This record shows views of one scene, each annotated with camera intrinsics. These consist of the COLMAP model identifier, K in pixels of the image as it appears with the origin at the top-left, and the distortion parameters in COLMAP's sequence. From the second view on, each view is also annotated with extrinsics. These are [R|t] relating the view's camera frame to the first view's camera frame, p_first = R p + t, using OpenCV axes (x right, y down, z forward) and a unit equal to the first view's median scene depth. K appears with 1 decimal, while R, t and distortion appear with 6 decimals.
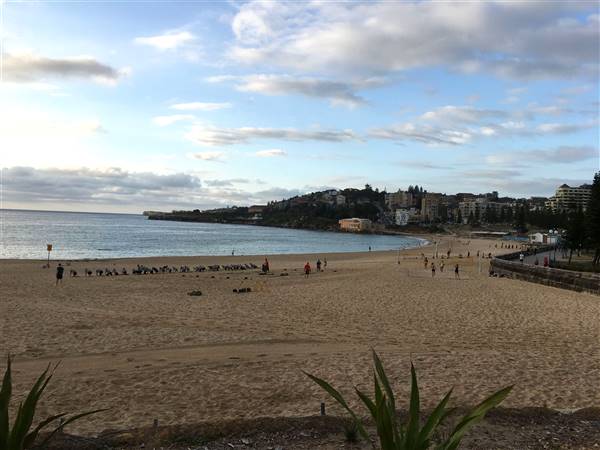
lens RADIAL K [[509.5, 0, 300.1], [0, 509.5, 226.4], [0, 0, 1]] dist [0.084105, -0.089795]
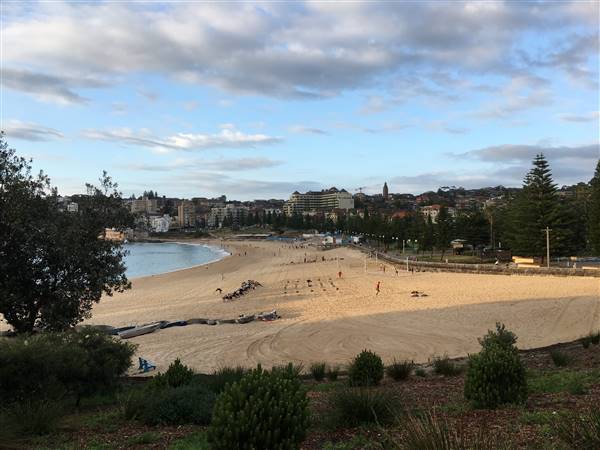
lens RADIAL K [[509.5, 0, 298.6], [0, 509.5, 226.2], [0, 0, 1]] dist [0.084105, -0.089795]
pose [[0.852808, -0.051140, 0.519714, -0.076842], [0.052831, 0.998536, 0.011564, -0.008509], [-0.519545, 0.017596, 0.854262, -0.022232]]
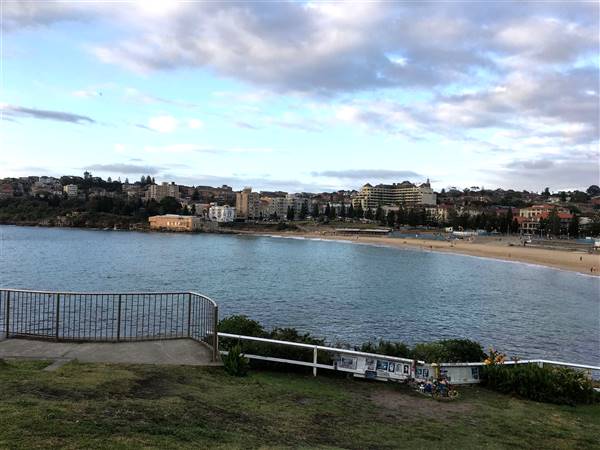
lens RADIAL K [[509.5, 0, 295.4], [0, 509.5, 229.3], [0, 0, 1]] dist [0.084105, -0.089795]
pose [[0.783205, -0.027303, 0.621164, -0.201553], [0.011189, 0.999493, 0.029824, -0.011587], [-0.621663, -0.016408, 0.783113, 0.149794]]
